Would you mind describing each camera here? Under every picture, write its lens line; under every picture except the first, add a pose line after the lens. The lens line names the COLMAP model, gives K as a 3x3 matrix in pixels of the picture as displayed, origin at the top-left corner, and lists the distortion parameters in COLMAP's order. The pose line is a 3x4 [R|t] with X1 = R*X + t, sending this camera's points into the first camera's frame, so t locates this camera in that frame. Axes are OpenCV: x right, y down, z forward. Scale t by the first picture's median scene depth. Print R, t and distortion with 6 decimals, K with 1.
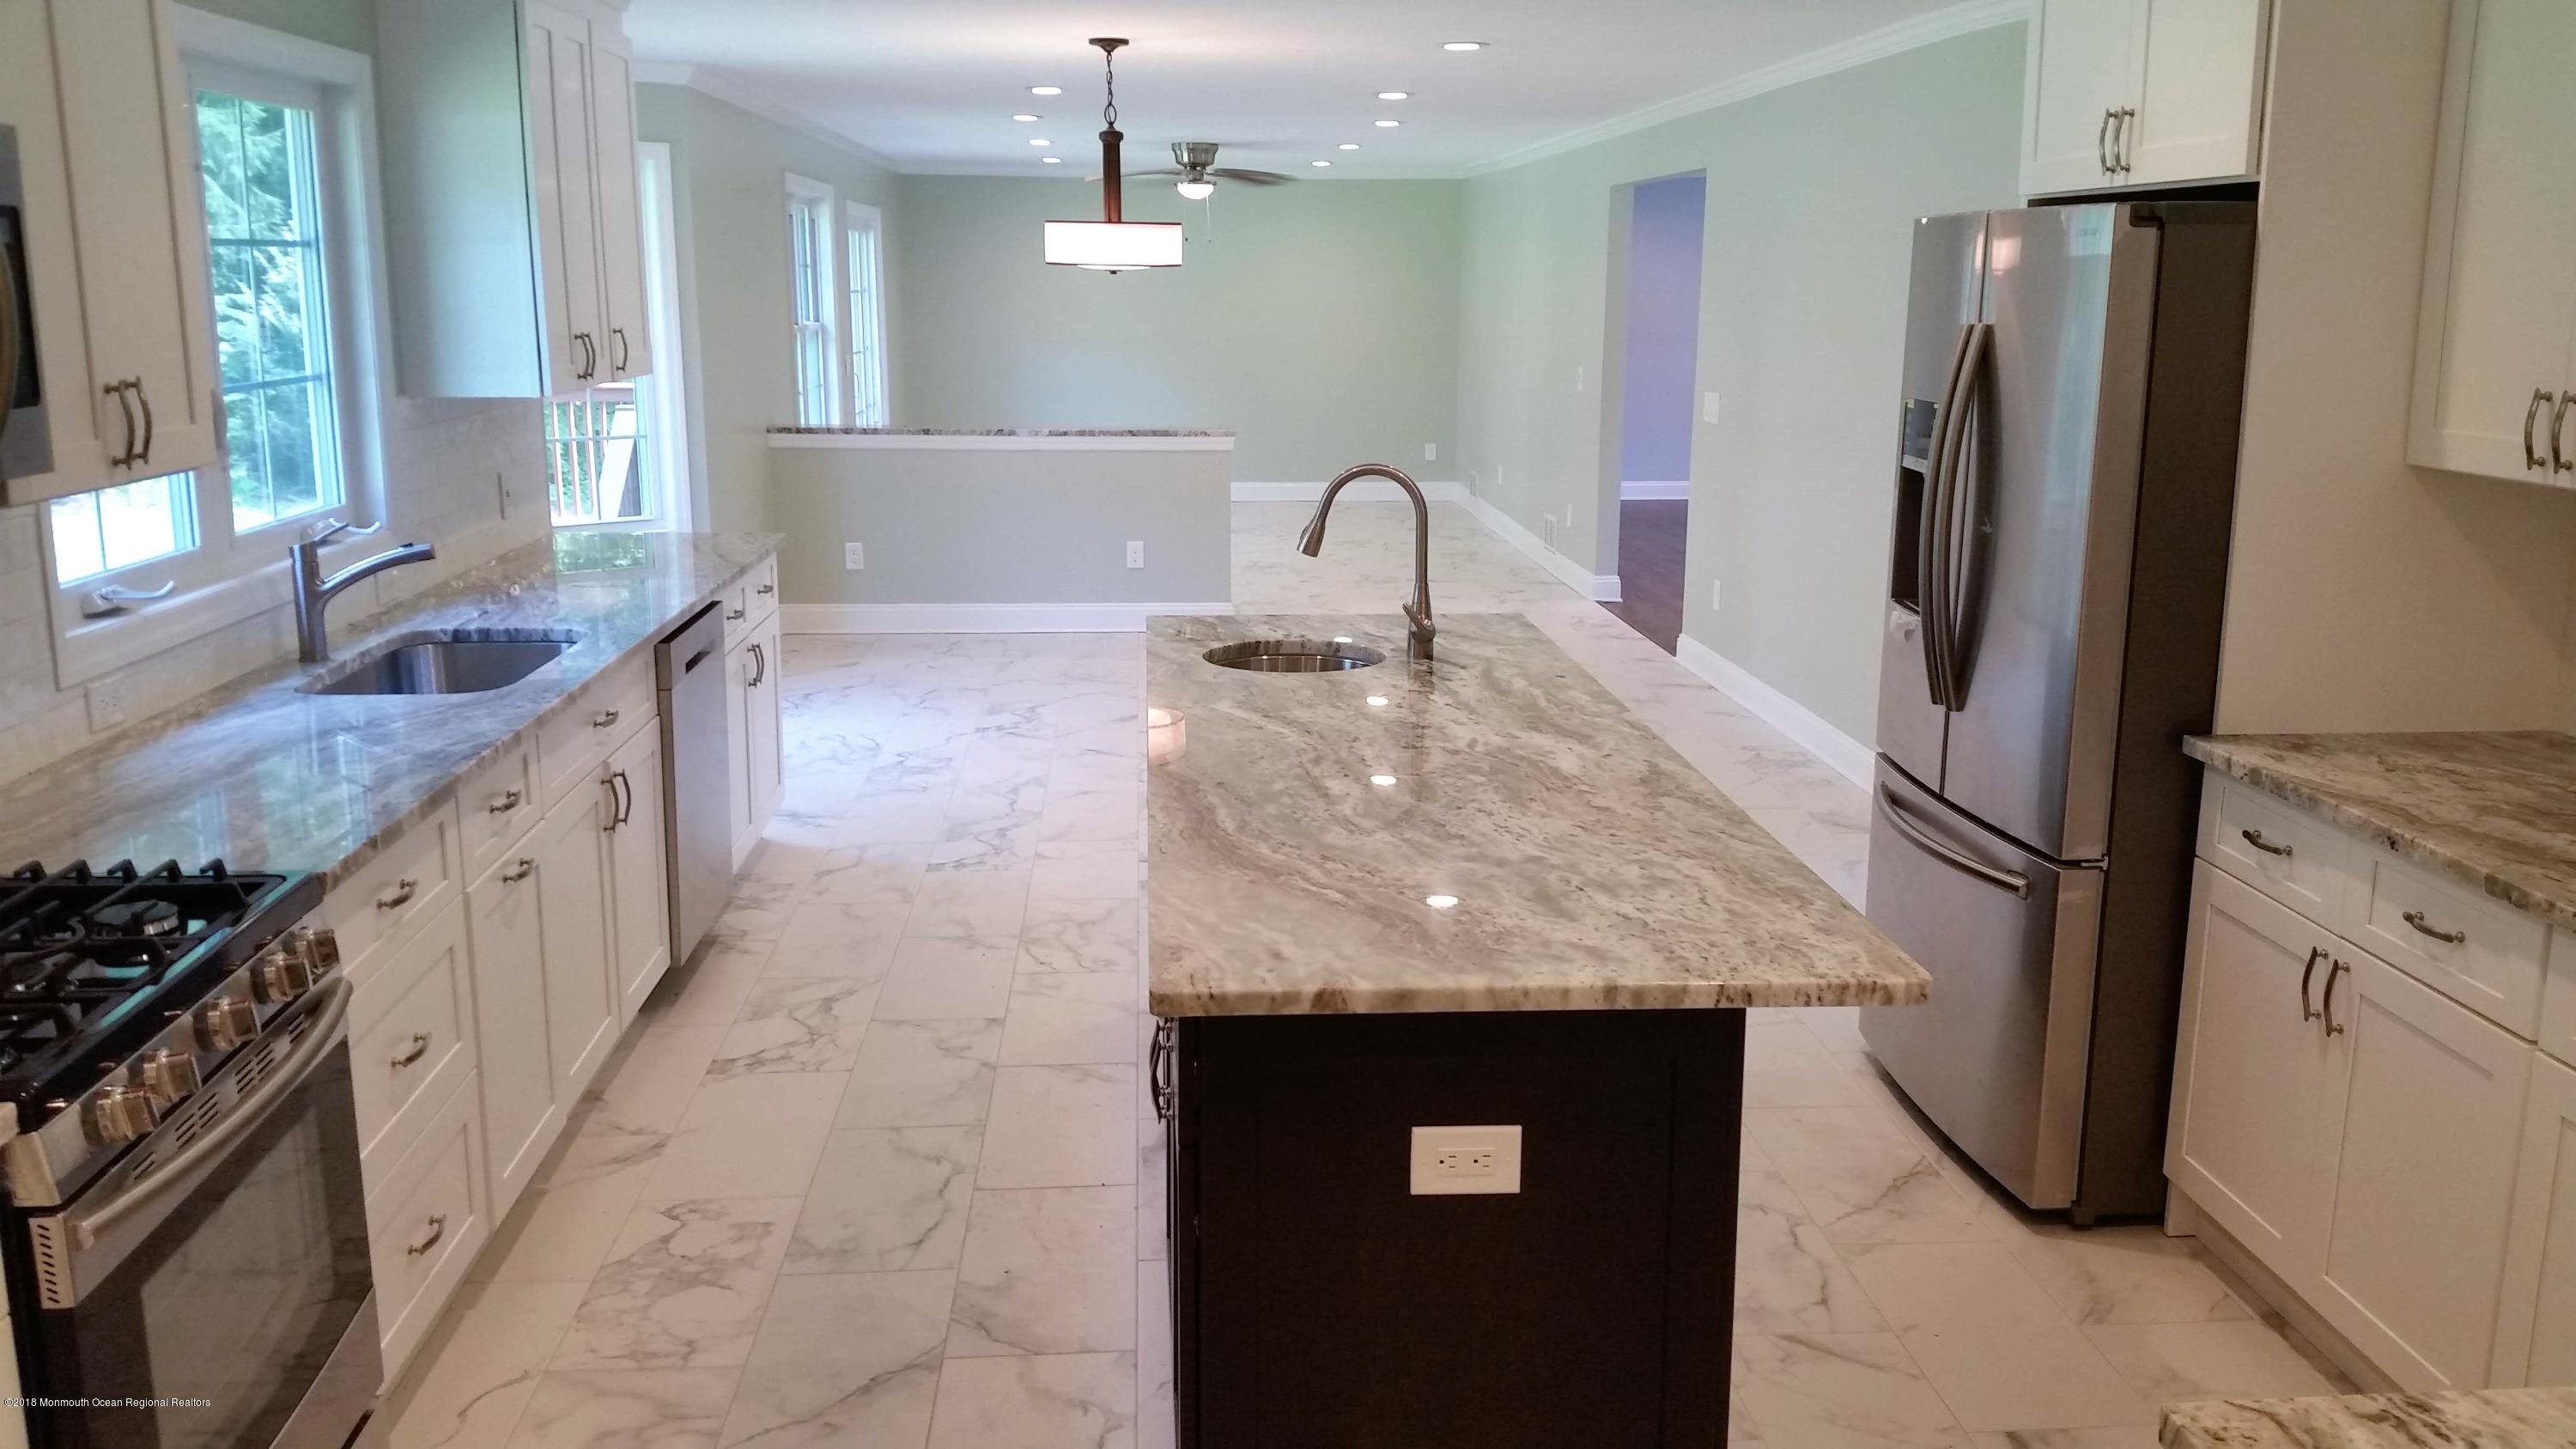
lens RADIAL K [[2118.5, 0, 1293.2], [0, 2118.5, 743.0], [0, 0, 1]] dist [0.027800, -0.041613]
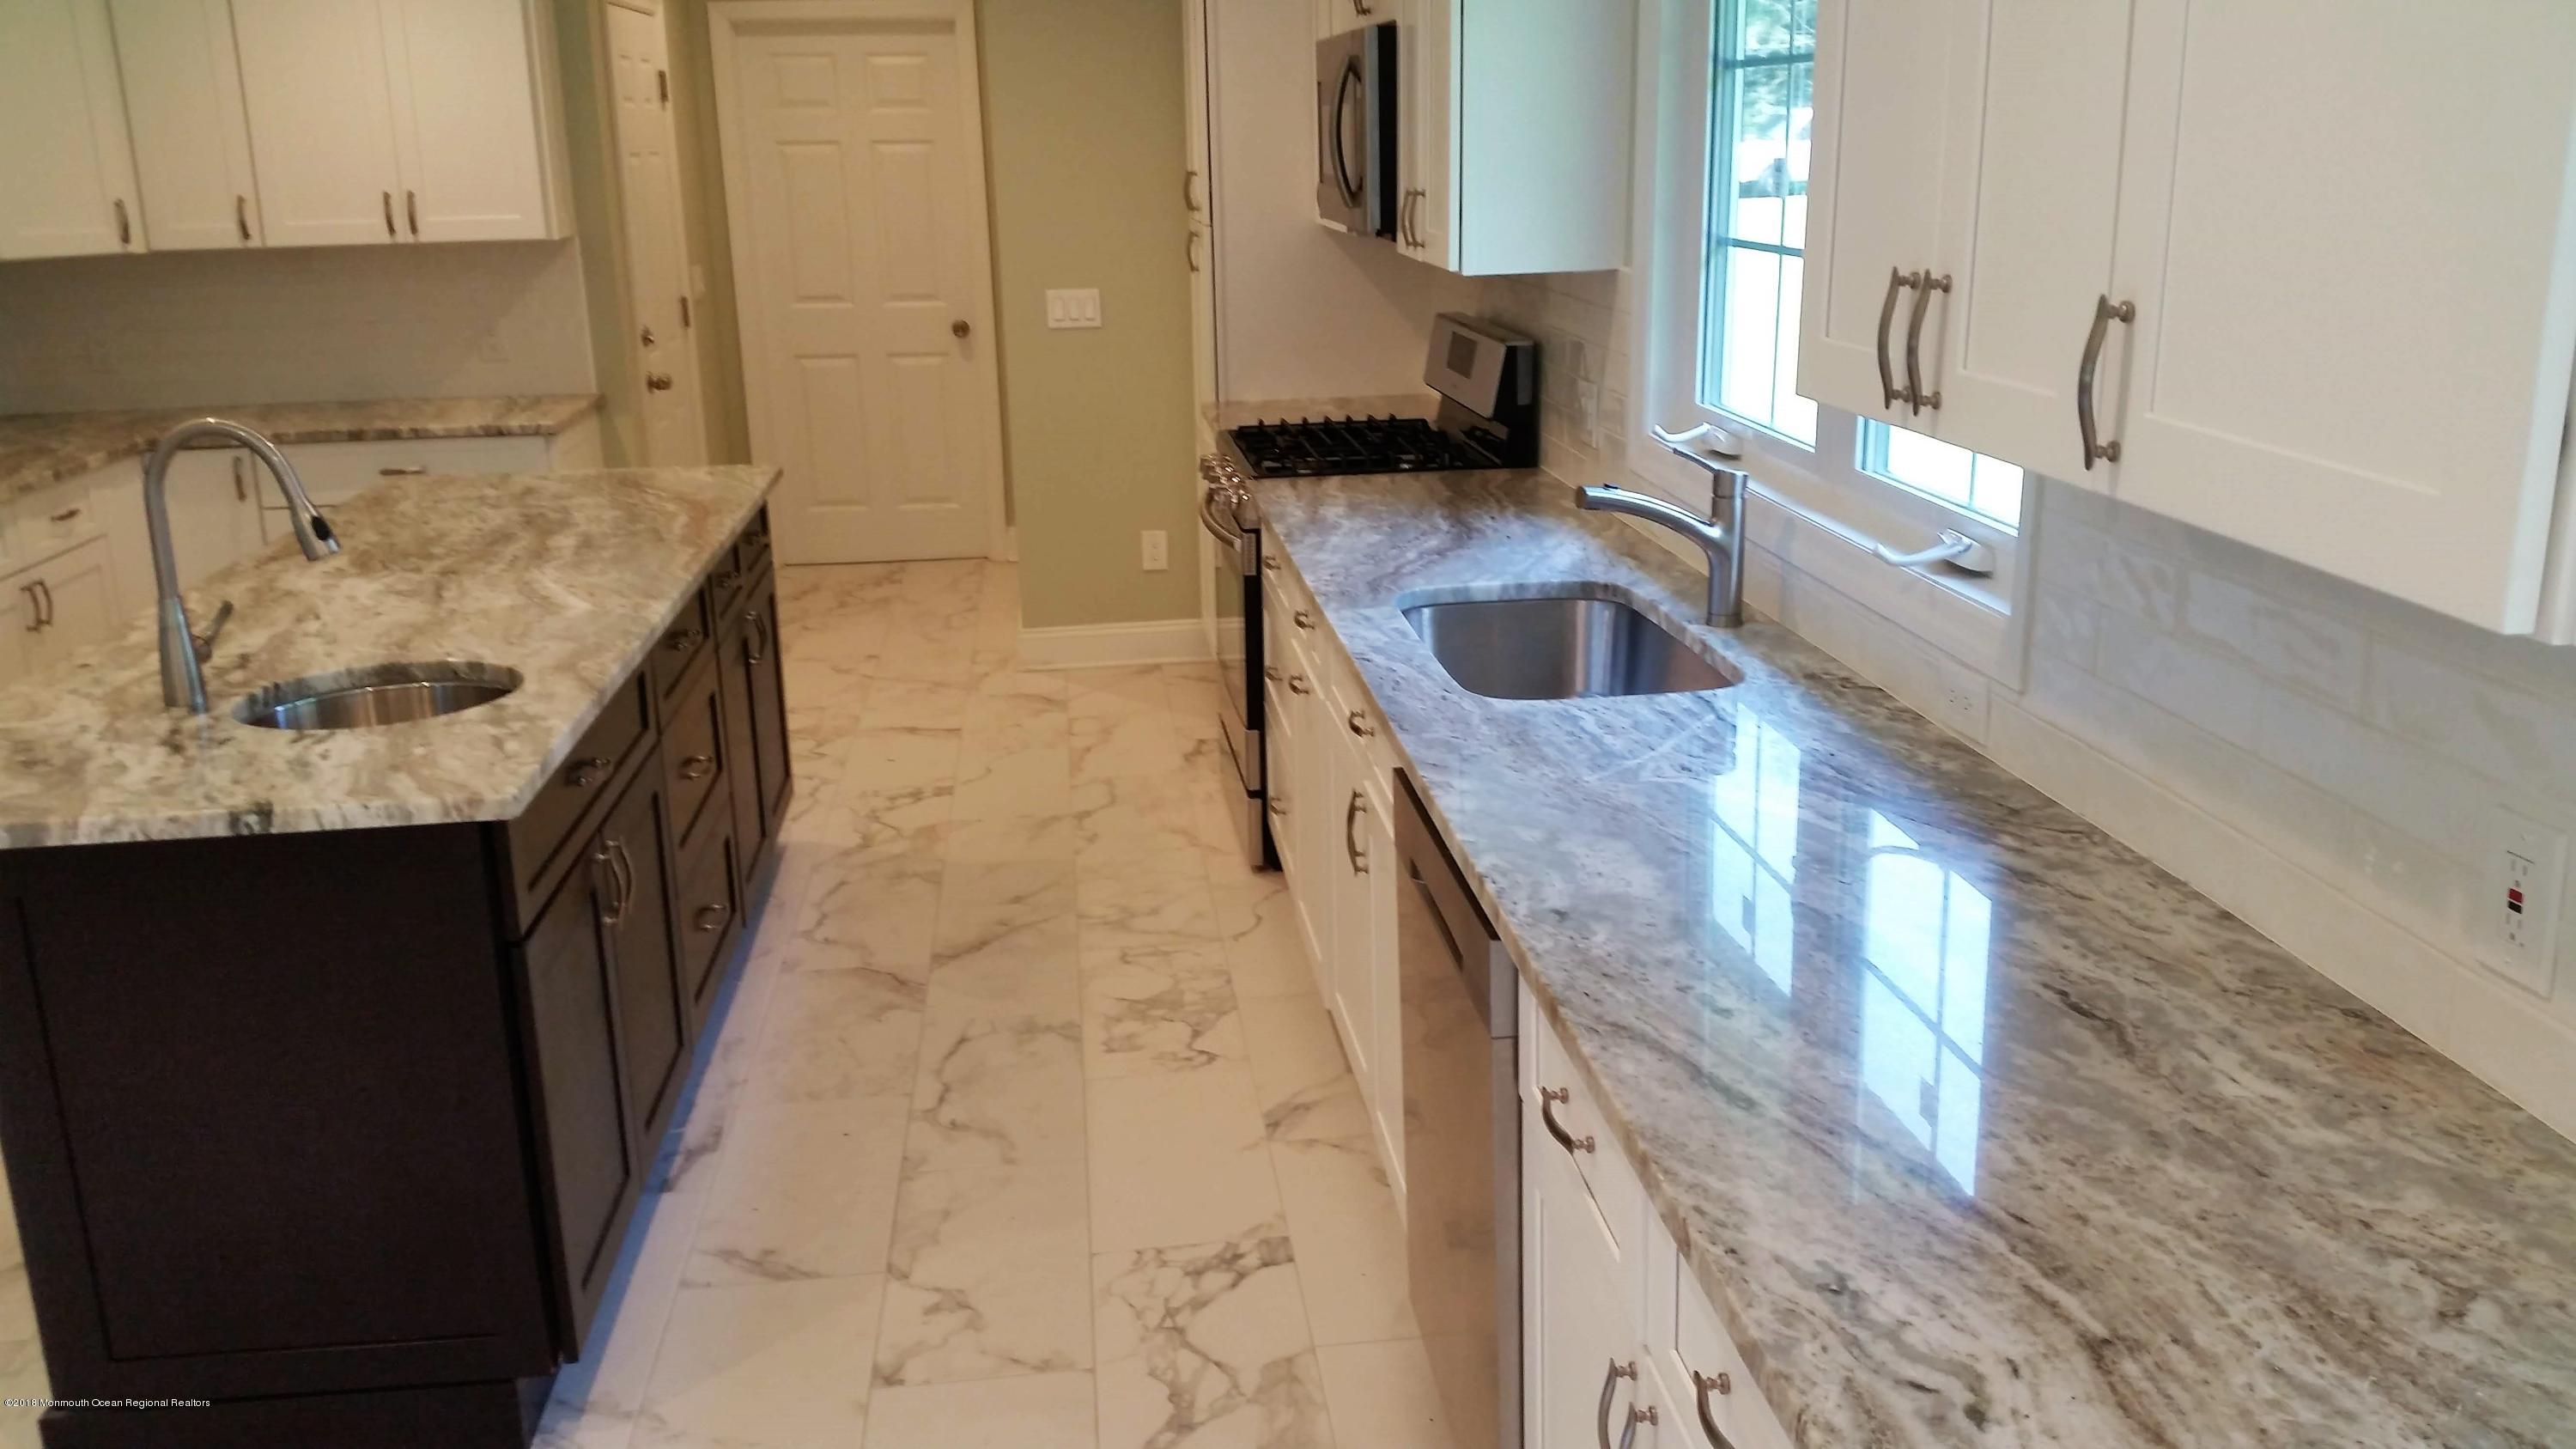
lens RADIAL K [[2118.5, 0, 1291.8], [0, 2118.5, 717.3], [0, 0, 1]] dist [0.027800, -0.041613]
pose [[-0.998950, 0.026422, -0.037439, -0.328033], [0.005393, 0.879140, 0.476533, -0.447453], [0.045505, 0.475831, -0.878359, 1.997312]]
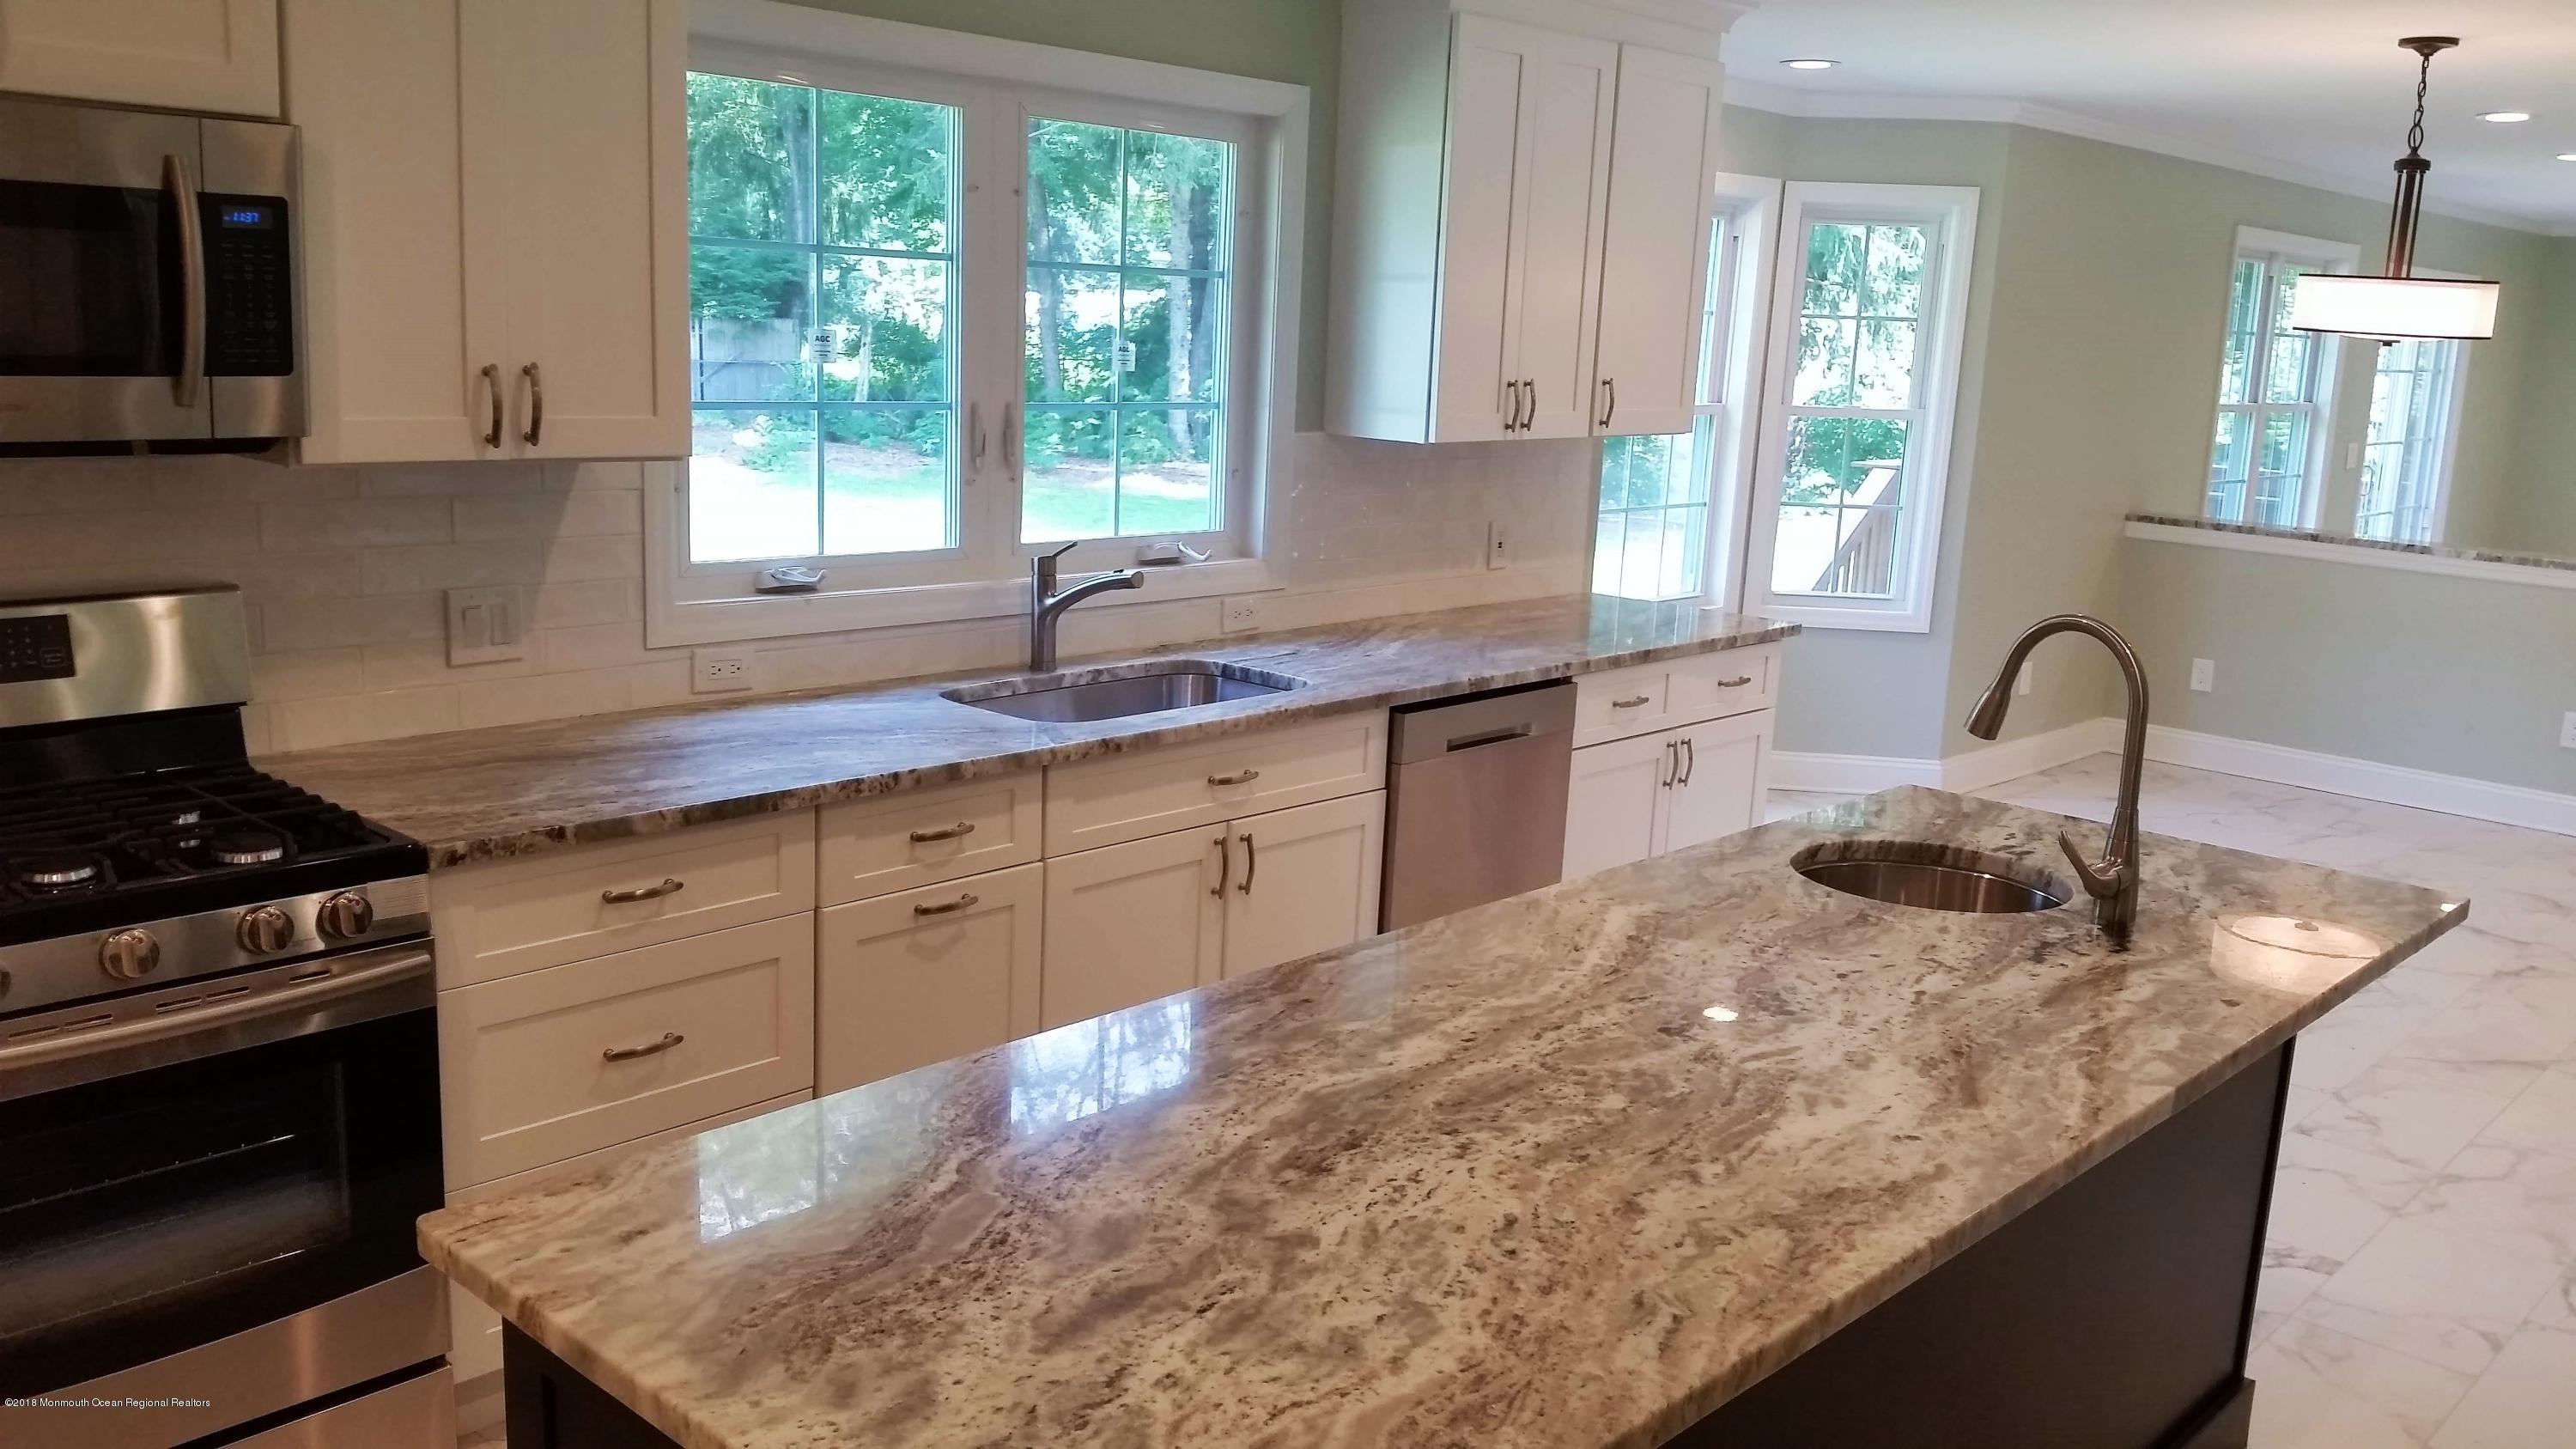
lens RADIAL K [[2118.5, 0, 1286.8], [0, 2118.5, 703.2], [0, 0, 1]] dist [0.027800, -0.041613]
pose [[0.681209, 0.161444, -0.714066, 0.425535], [-0.197323, 0.979774, 0.033275, -0.095445], [0.704995, 0.118234, 0.699287, 0.443285]]
